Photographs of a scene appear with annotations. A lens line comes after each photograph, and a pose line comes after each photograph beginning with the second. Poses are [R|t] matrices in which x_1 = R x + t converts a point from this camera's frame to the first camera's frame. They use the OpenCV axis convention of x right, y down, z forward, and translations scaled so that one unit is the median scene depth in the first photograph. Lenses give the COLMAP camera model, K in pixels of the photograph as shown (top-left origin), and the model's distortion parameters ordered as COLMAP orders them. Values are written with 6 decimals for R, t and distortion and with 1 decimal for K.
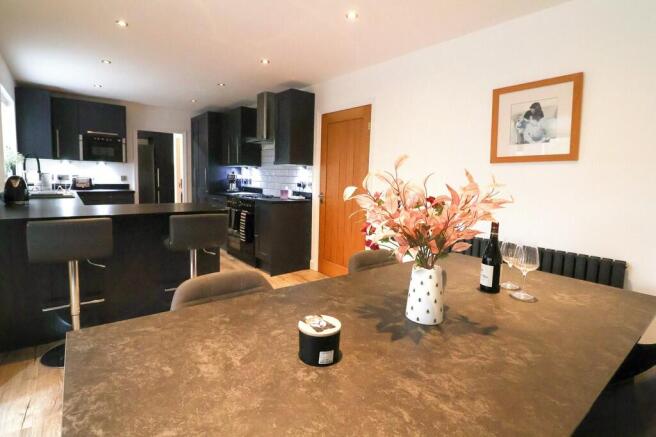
lens RADIAL K [[319.6, 0, 325.8], [0, 319.6, 209.6], [0, 0, 1]] dist [-0.001030, -0.000101]
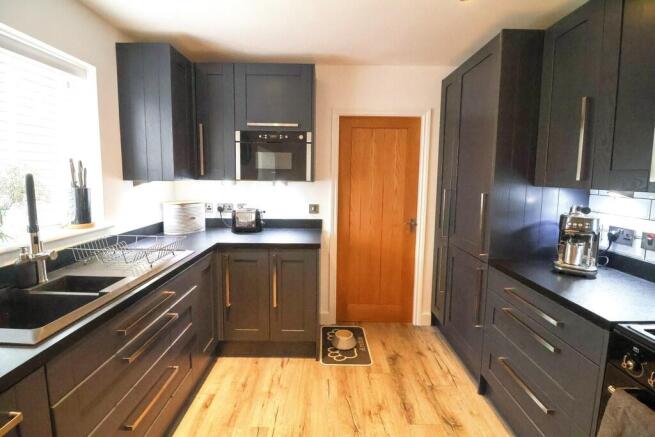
lens RADIAL K [[309.2, 0, 324.6], [0, 309.2, 208.4], [0, 0, 1]] dist [0.000219, -0.000045]
pose [[0.780513, 0.051738, -0.622995, -0.319206], [-0.059148, 0.998210, 0.008796, -0.113985], [0.622336, 0.029983, 0.782176, 0.659470]]
